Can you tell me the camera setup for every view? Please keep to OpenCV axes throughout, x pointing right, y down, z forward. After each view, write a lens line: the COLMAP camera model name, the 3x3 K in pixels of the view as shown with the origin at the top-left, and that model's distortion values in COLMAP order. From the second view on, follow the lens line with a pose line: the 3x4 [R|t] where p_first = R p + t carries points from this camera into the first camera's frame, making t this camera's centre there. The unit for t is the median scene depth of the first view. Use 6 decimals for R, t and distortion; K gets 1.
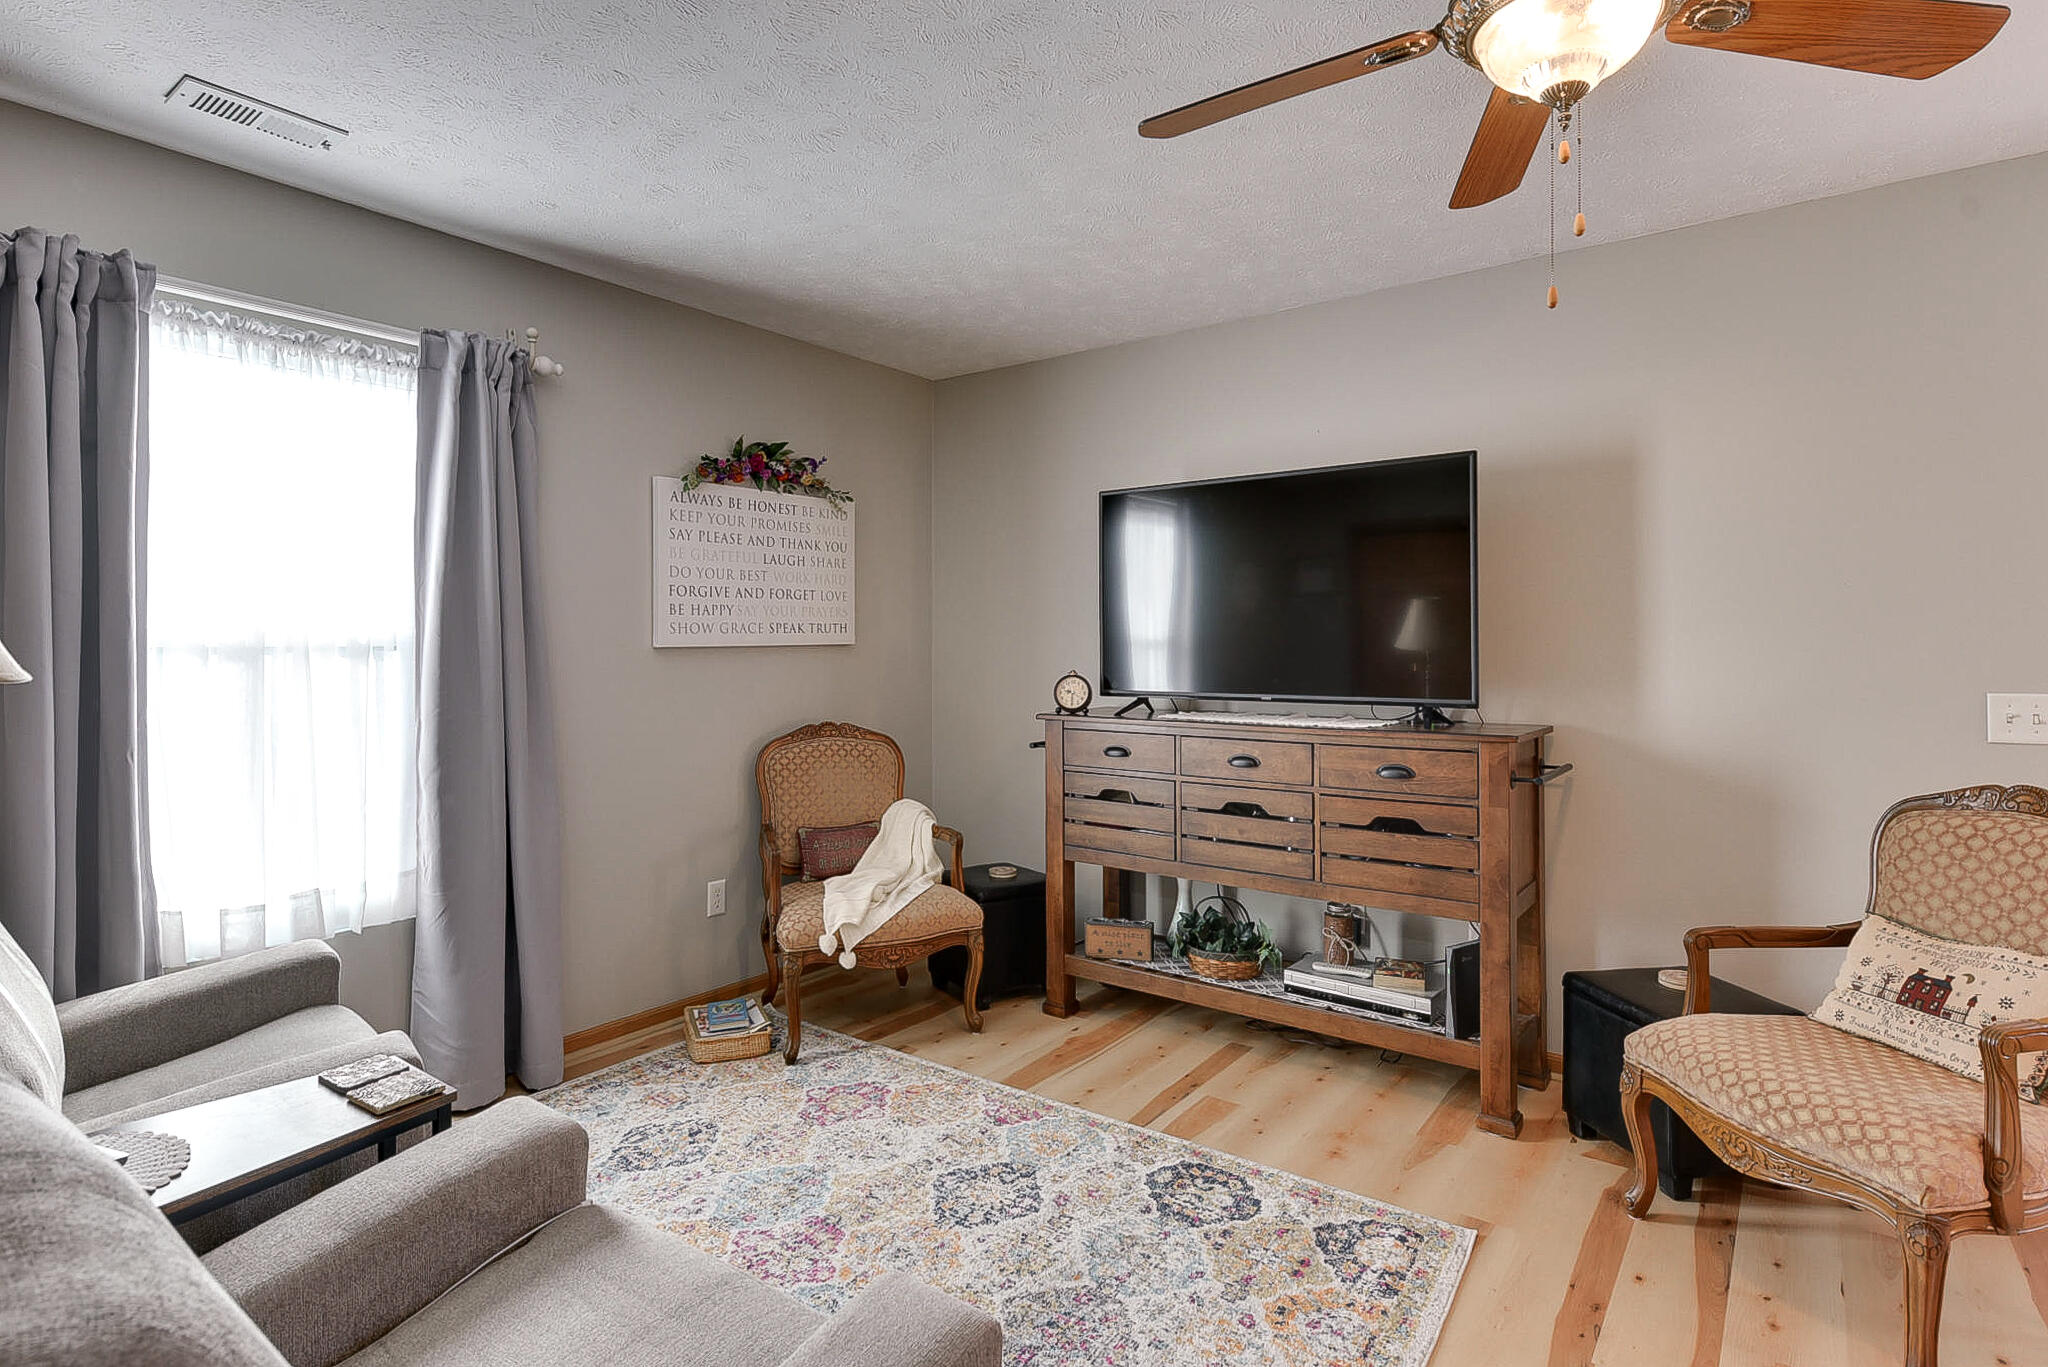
lens RADIAL K [[1030.2, 0, 1020.2], [0, 1030.2, 634.2], [0, 0, 1]] dist [0.004997, -0.000511]
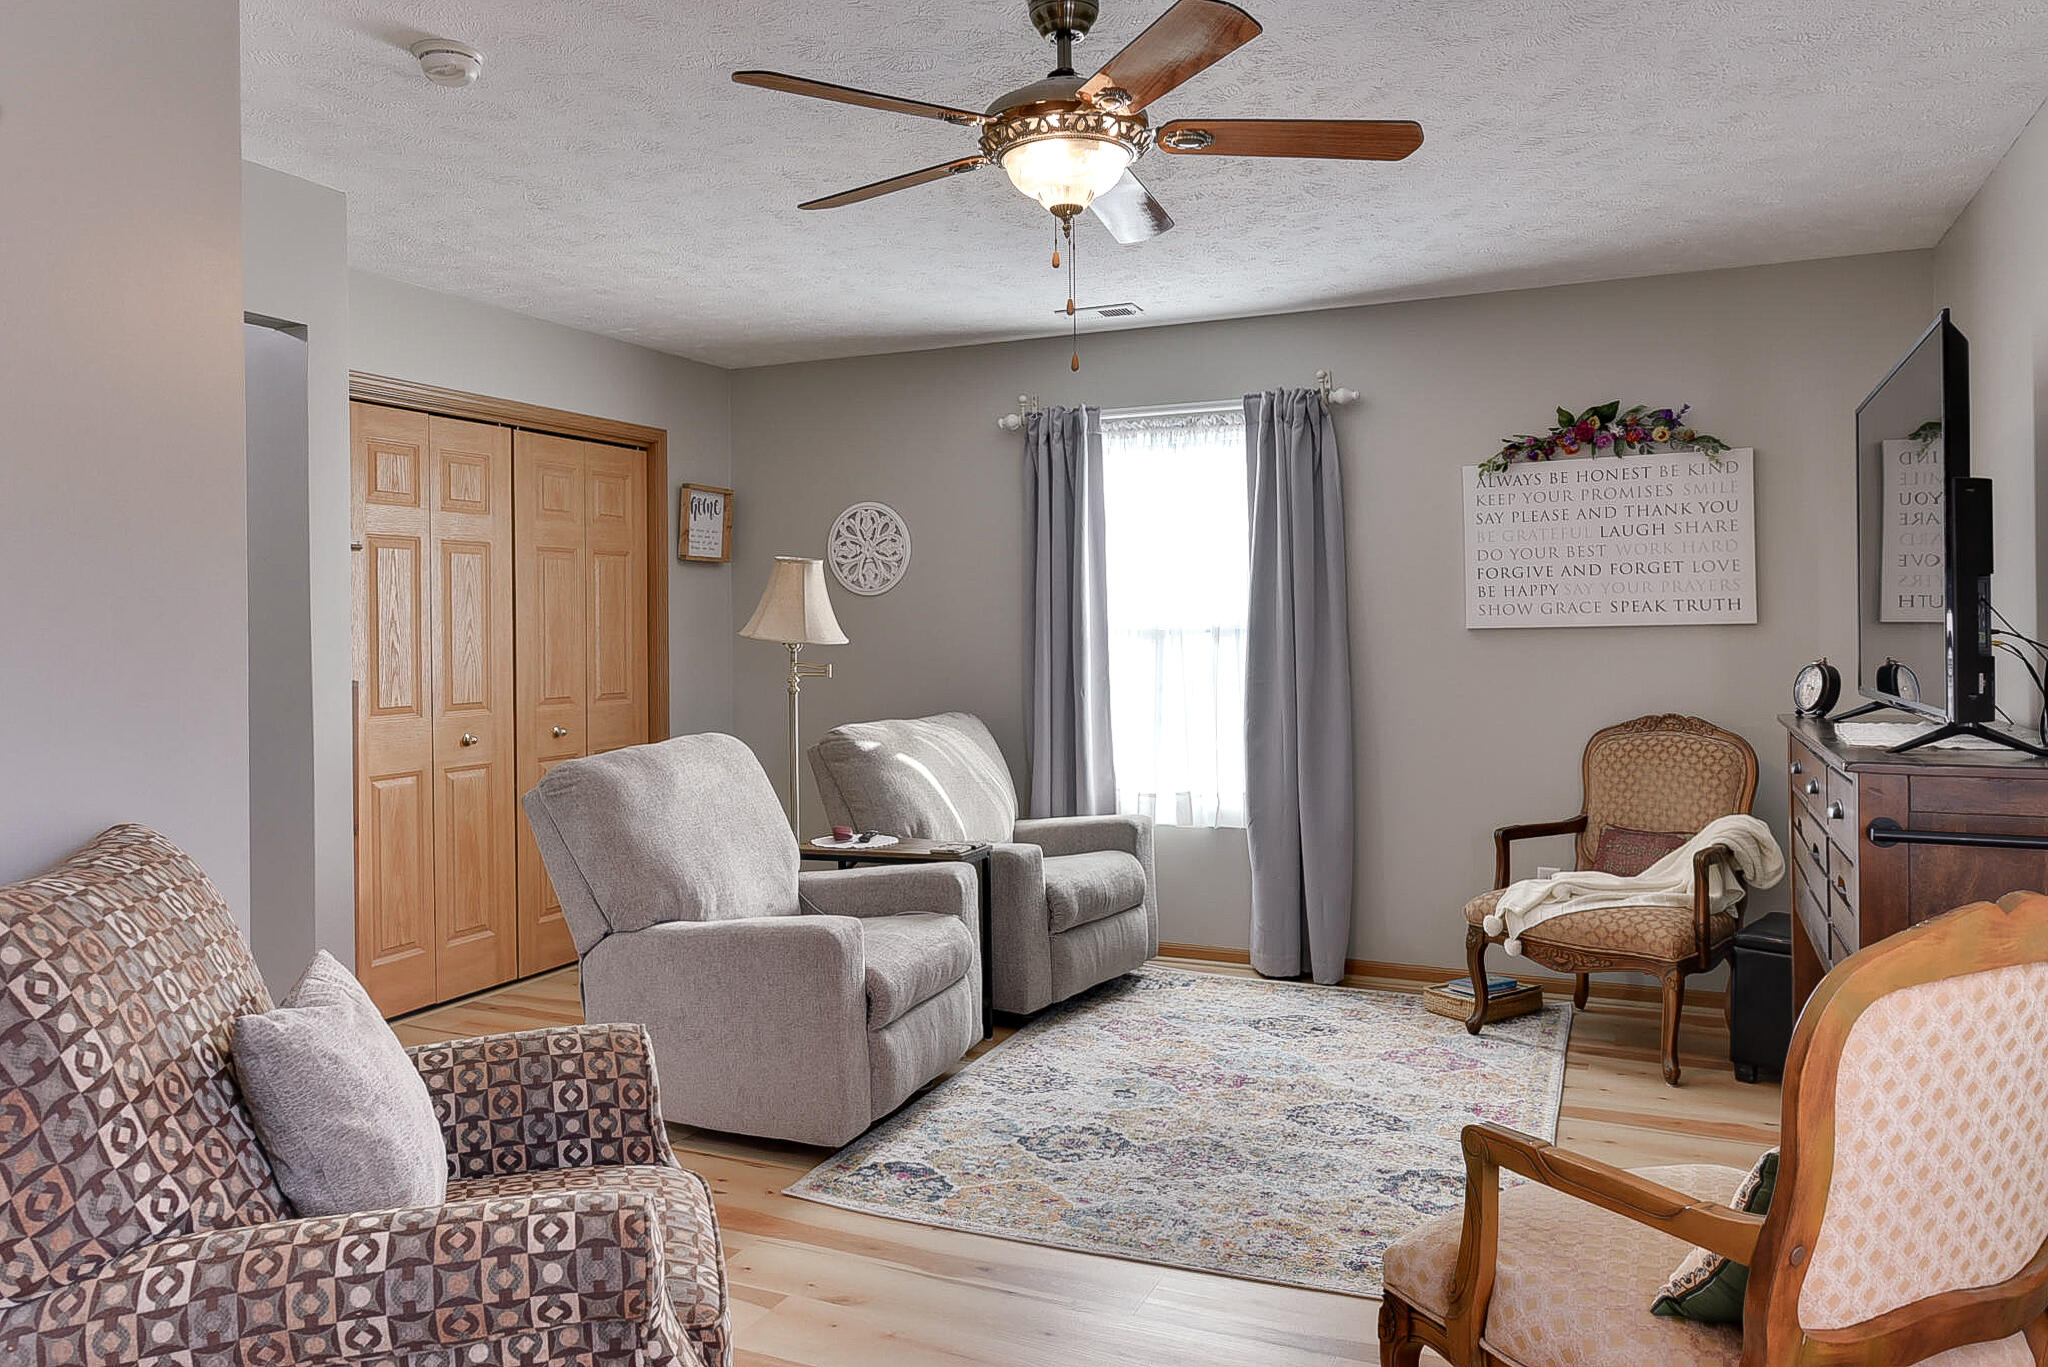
lens RADIAL K [[1432.1, 0, 1023.1], [0, 1432.1, 632.5], [0, 0, 1]] dist [0.000488, -0.002672]
pose [[0.234930, -0.000065, -0.972012, 1.032087], [0.017006, 0.999847, 0.004043, 0.003257], [0.971863, -0.017480, 0.234895, 0.229664]]
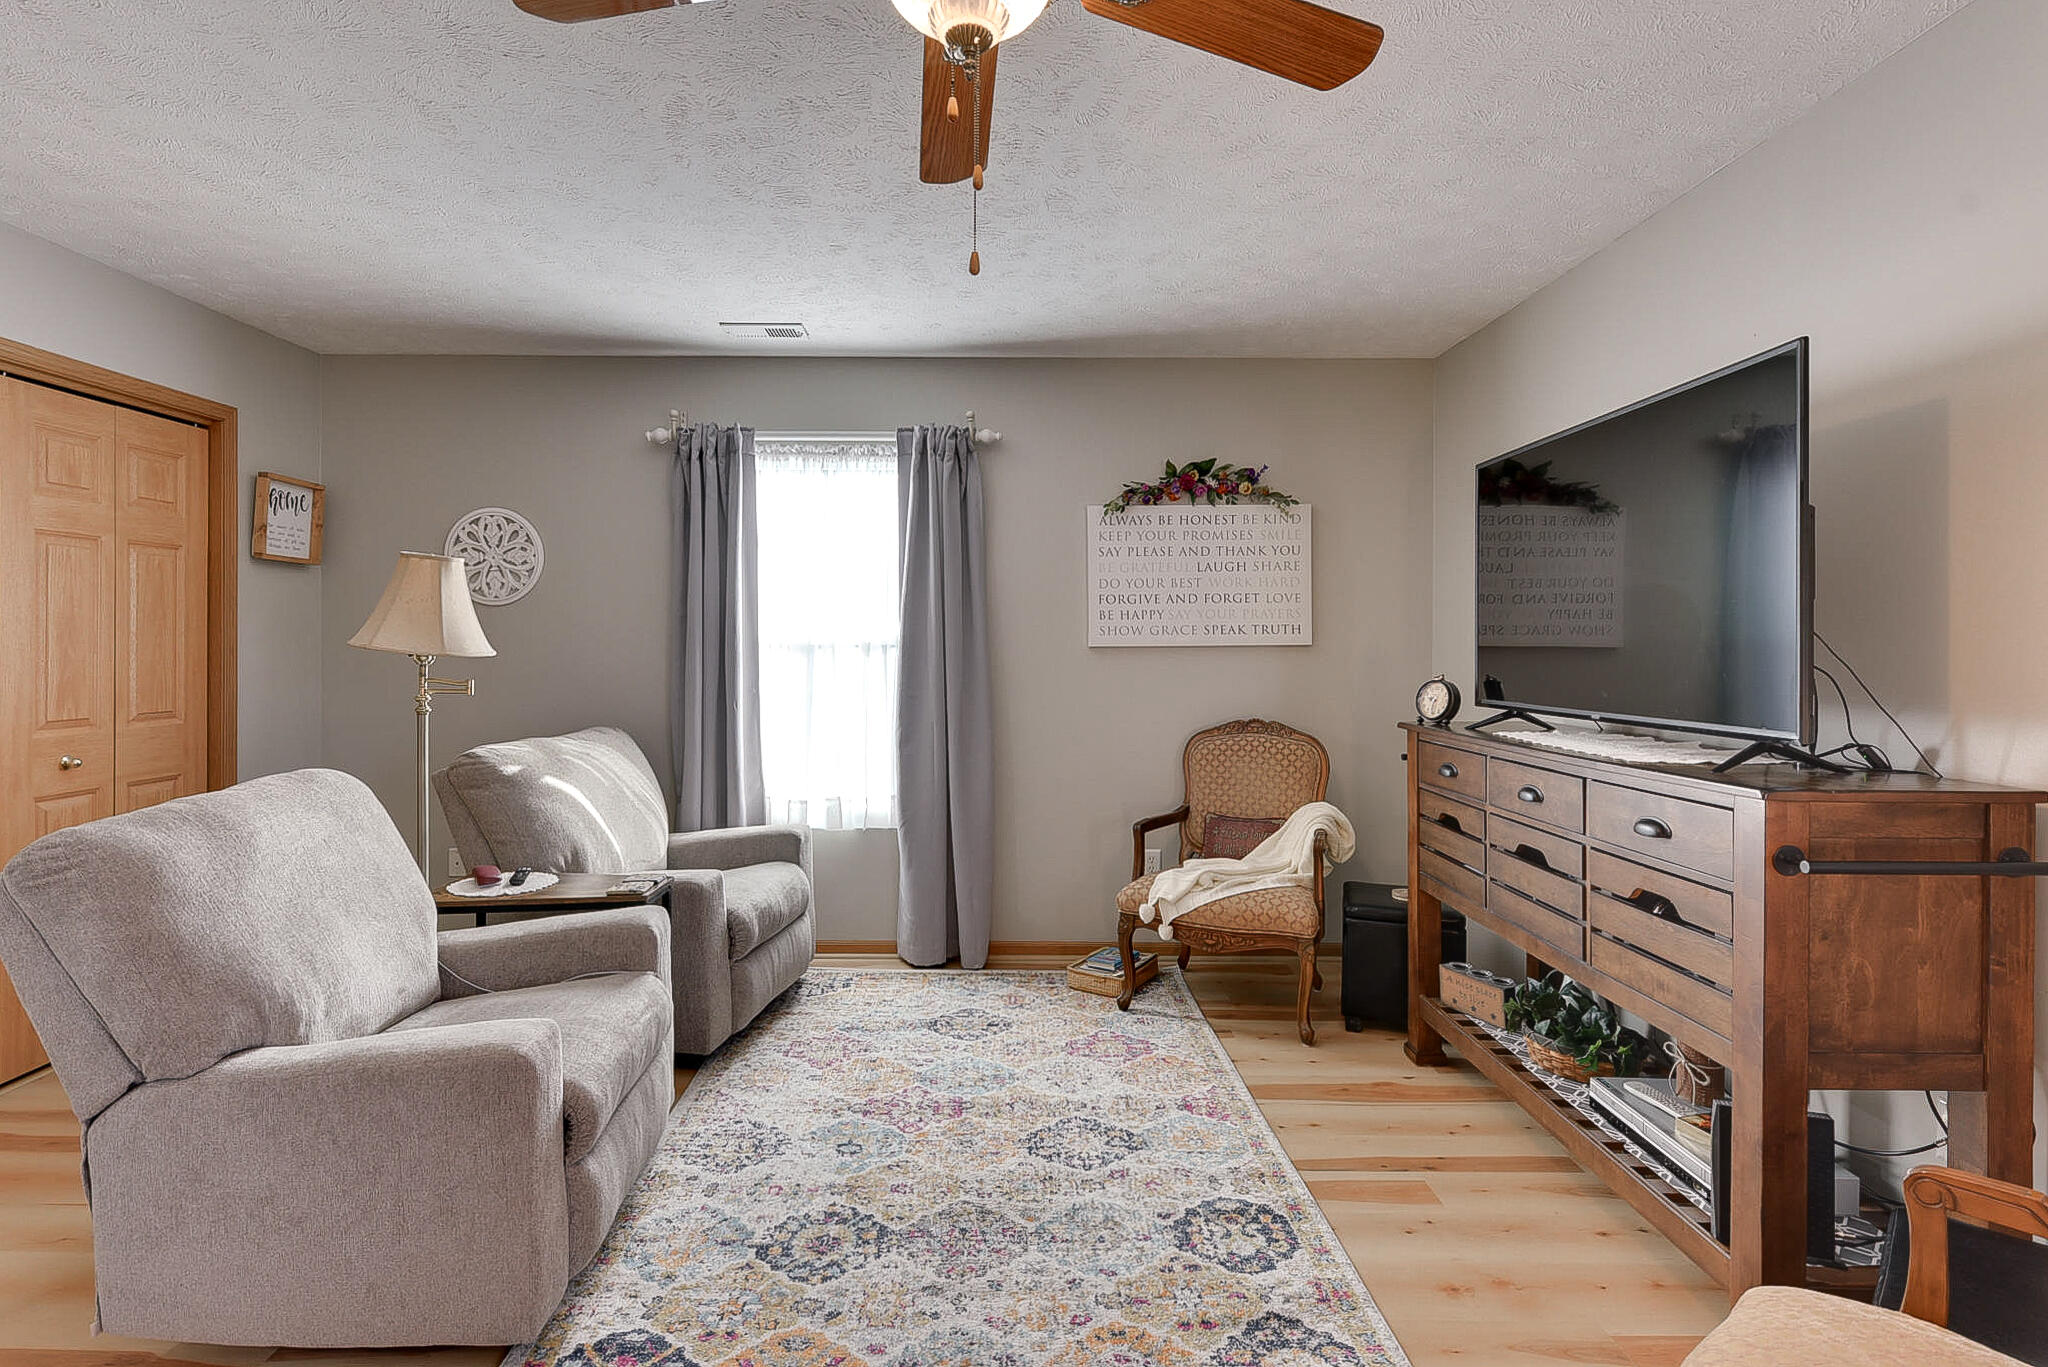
lens RADIAL K [[1006.7, 0, 1013.2], [0, 1006.7, 649.4], [0, 0, 1]] dist [0.003872, -0.001570]
pose [[0.611903, 0.005932, -0.790911, 0.570603], [0.003126, 0.999946, 0.009918, 0.004228], [0.790927, -0.008541, 0.611851, 0.215549]]
